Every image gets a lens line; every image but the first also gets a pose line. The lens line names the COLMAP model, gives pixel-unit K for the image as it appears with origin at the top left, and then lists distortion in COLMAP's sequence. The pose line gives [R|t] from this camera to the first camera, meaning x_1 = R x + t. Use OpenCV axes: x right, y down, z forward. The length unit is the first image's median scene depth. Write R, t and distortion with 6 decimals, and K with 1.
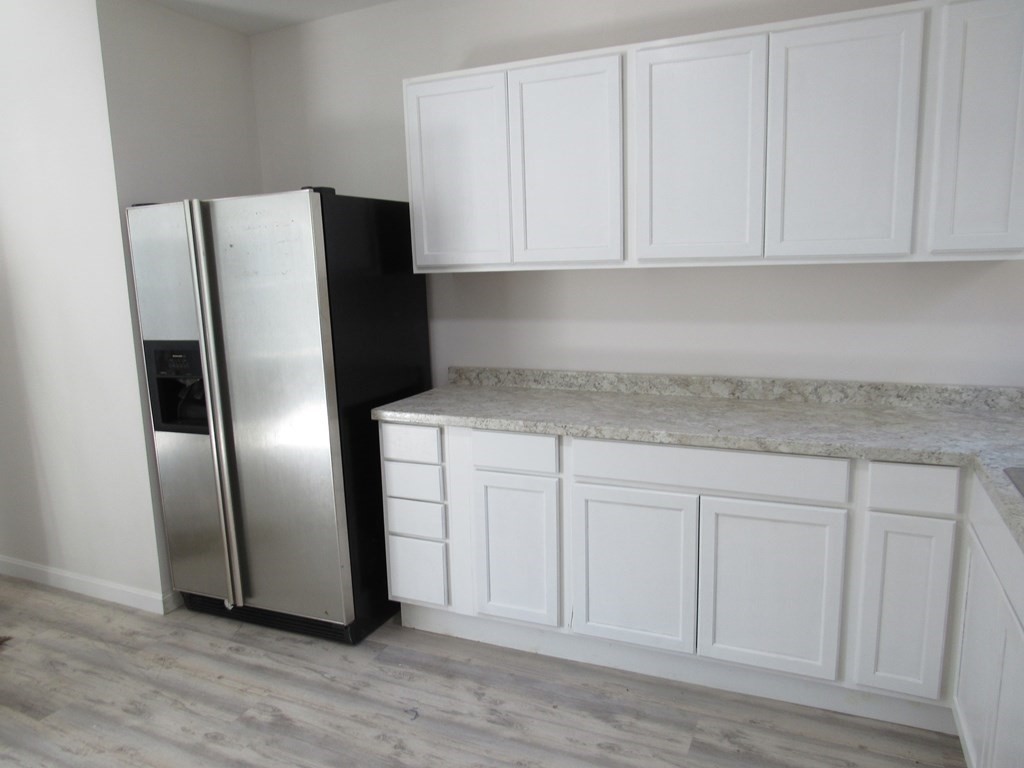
lens RADIAL K [[727.5, 0, 493.9], [0, 727.5, 384.5], [0, 0, 1]] dist [-0.016356, -0.003861]
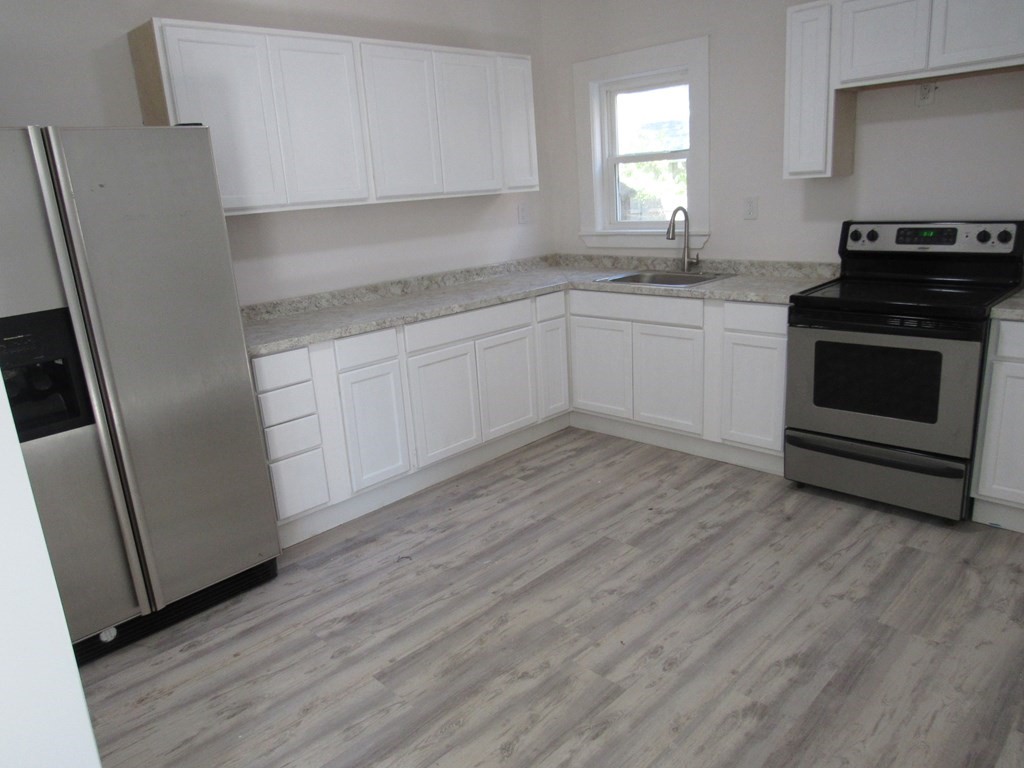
lens RADIAL K [[727.5, 0, 493.9], [0, 727.5, 384.5], [0, 0, 1]] dist [-0.016356, -0.003861]
pose [[0.362330, -0.237931, 0.901169, -1.033147], [0.213556, 0.962339, 0.168217, -0.014068], [-0.907254, 0.131500, 0.399496, 0.291568]]
